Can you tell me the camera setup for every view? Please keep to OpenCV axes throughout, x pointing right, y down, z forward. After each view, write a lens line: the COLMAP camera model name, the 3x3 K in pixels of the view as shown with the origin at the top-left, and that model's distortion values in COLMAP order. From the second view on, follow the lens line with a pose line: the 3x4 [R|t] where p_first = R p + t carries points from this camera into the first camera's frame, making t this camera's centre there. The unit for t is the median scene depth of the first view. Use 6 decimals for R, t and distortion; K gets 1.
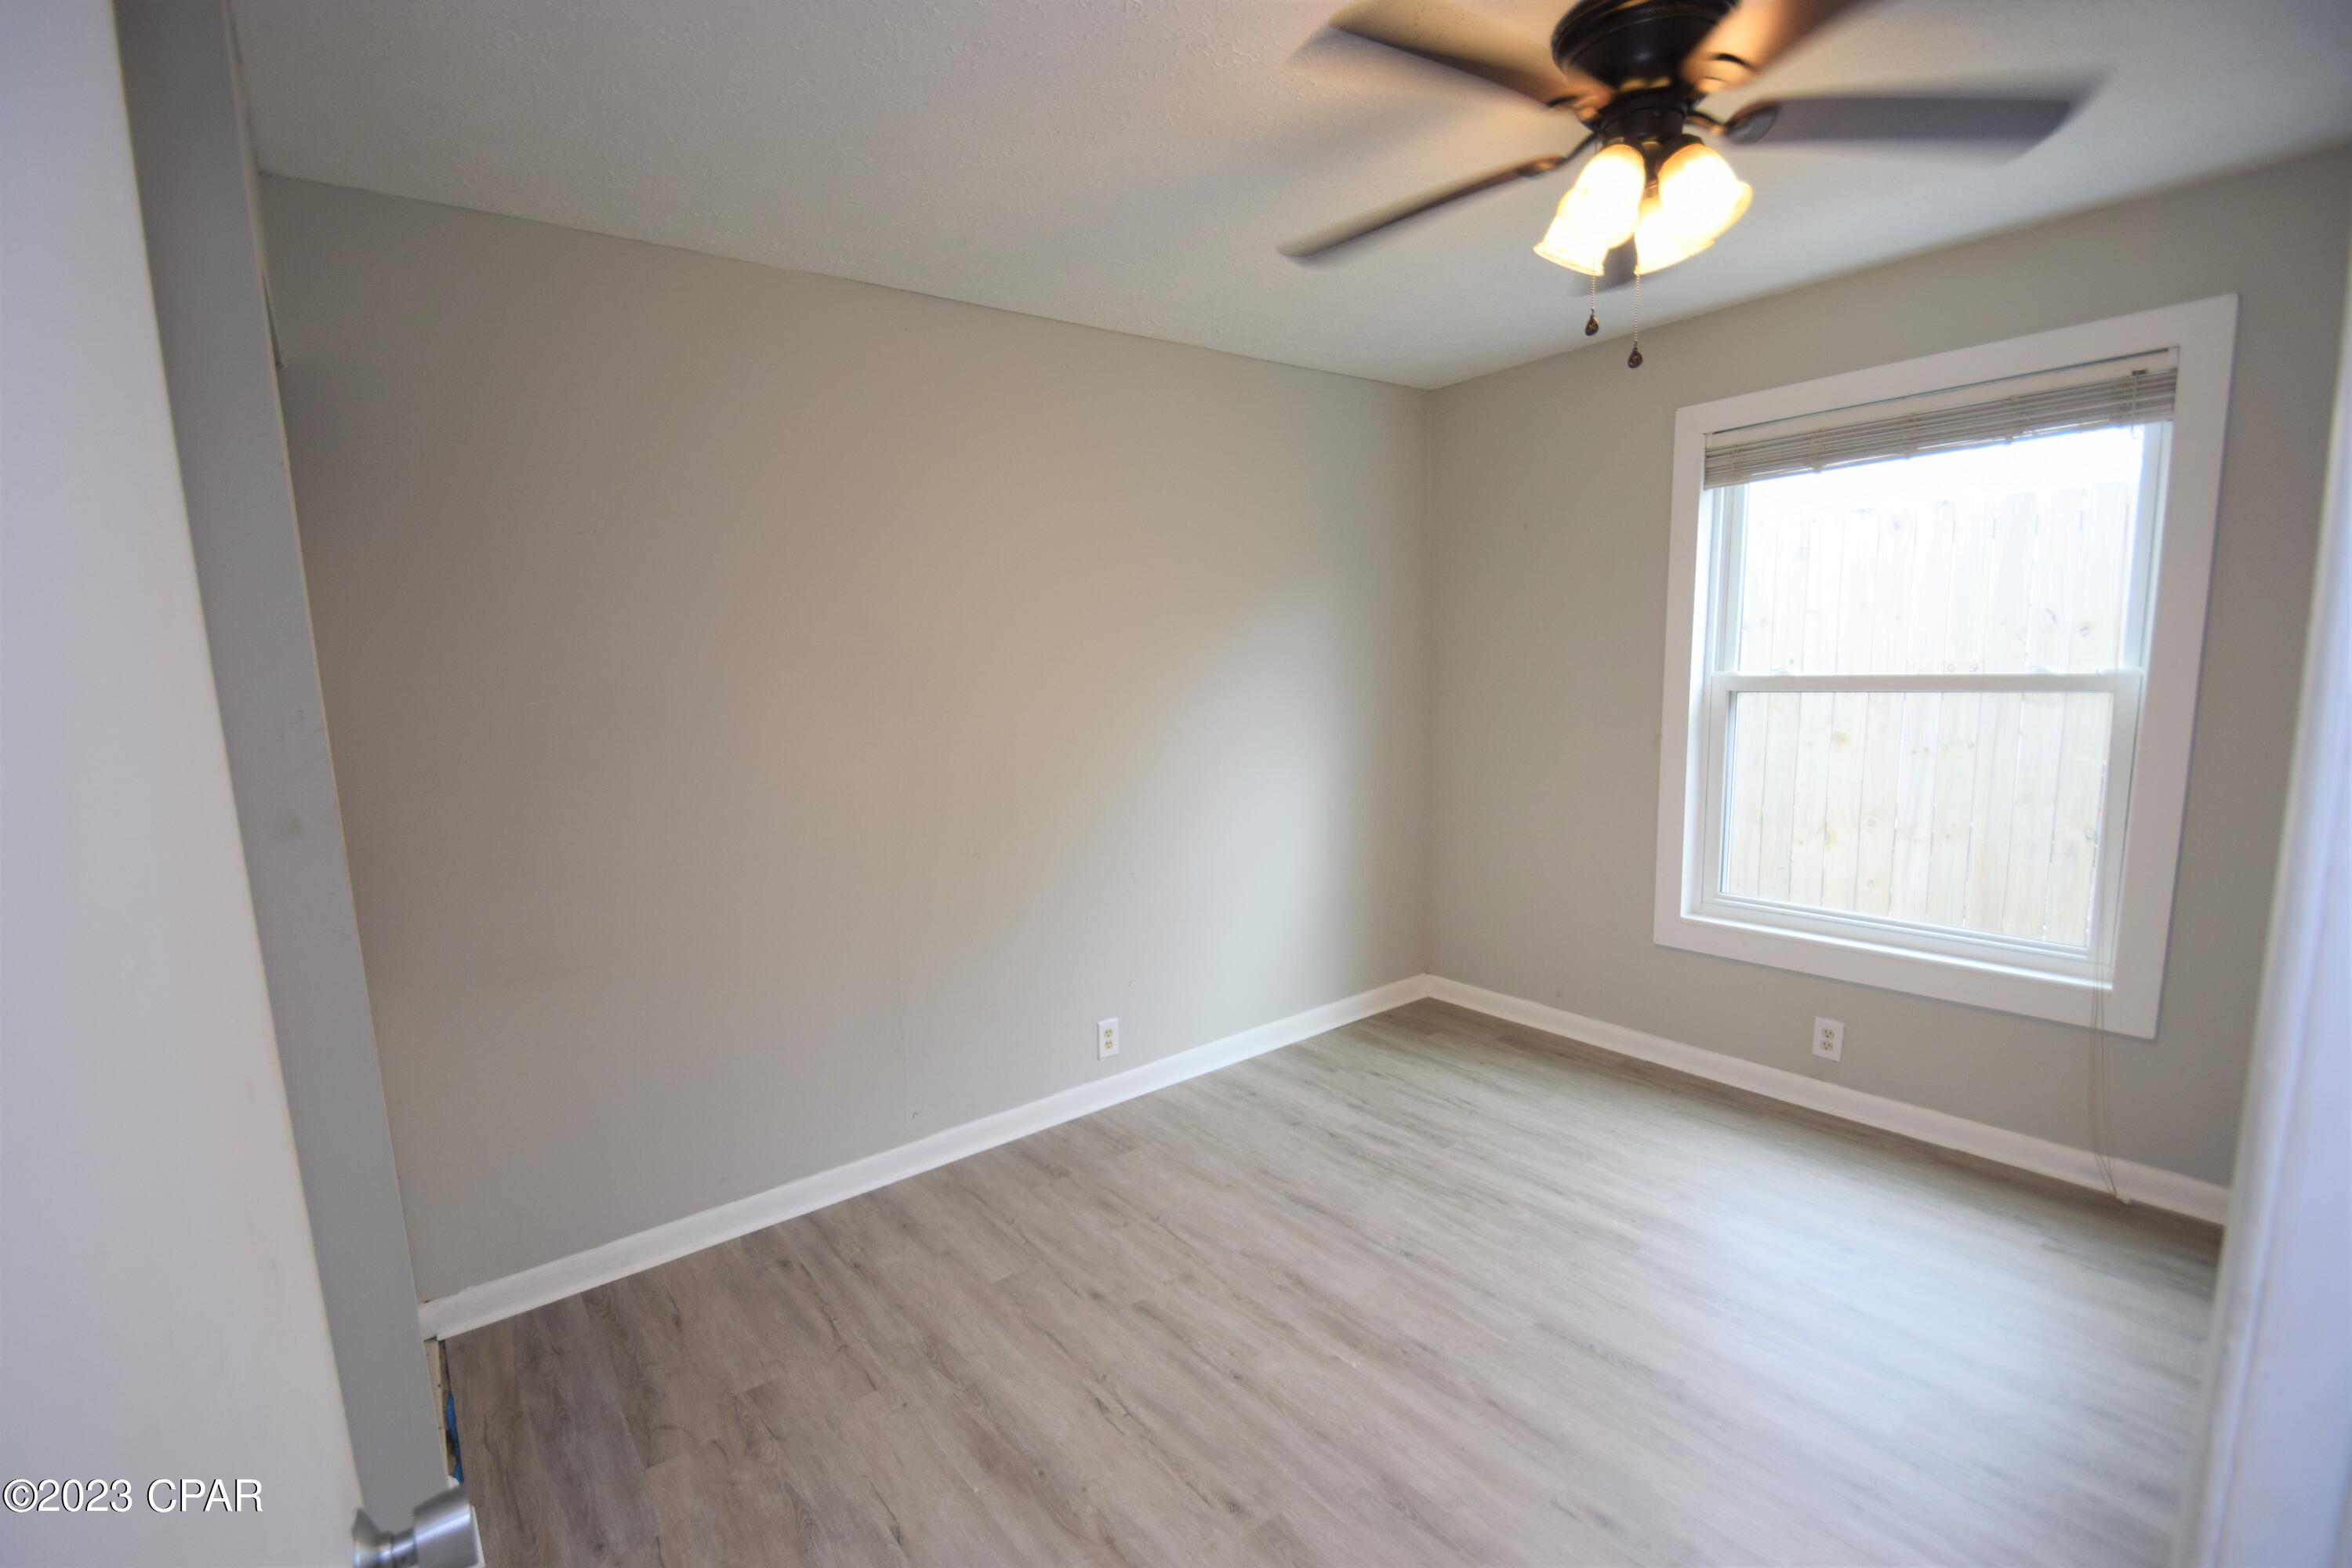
lens RADIAL K [[1064.2, 0, 1167.4], [0, 1064.2, 826.4], [0, 0, 1]] dist [-0.000878, 0.000073]
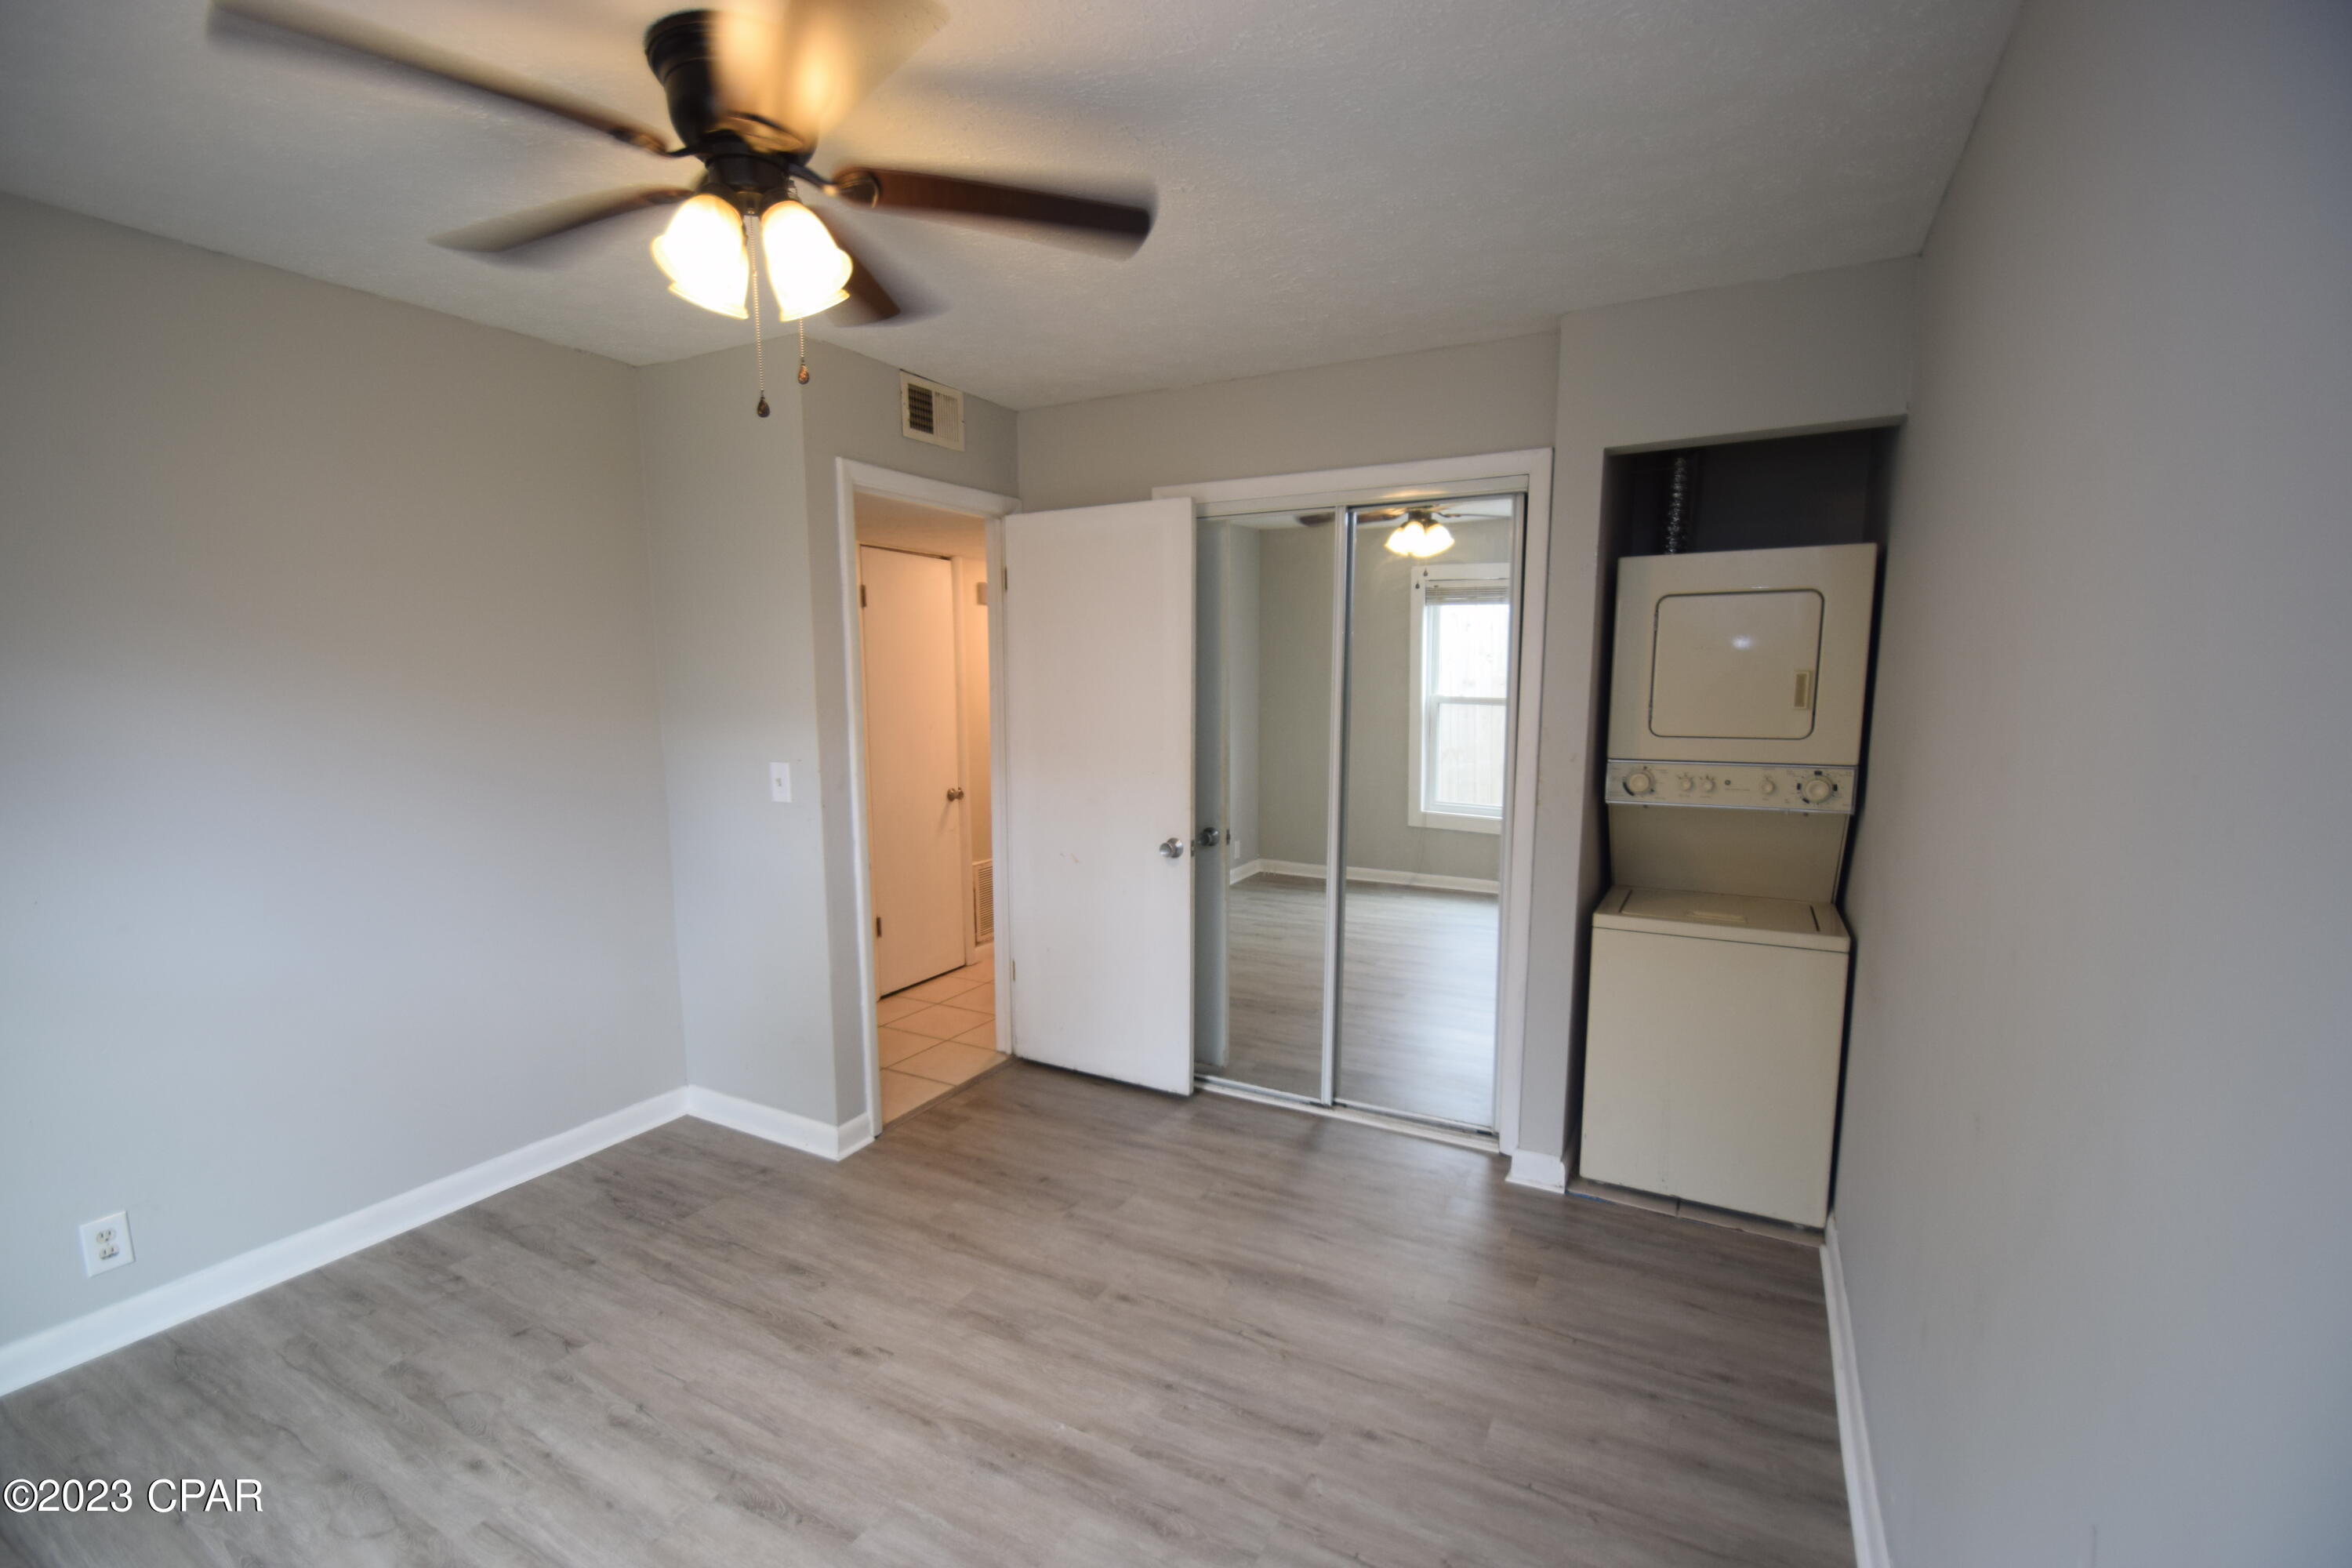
lens RADIAL K [[1064.2, 0, 1167.4], [0, 1064.2, 826.4], [0, 0, 1]] dist [-0.000878, 0.000073]
pose [[-0.920328, 0.086071, -0.381561, 0.413421], [-0.028884, 0.957872, 0.285740, -0.300631], [0.390081, 0.273996, -0.879070, 1.752250]]
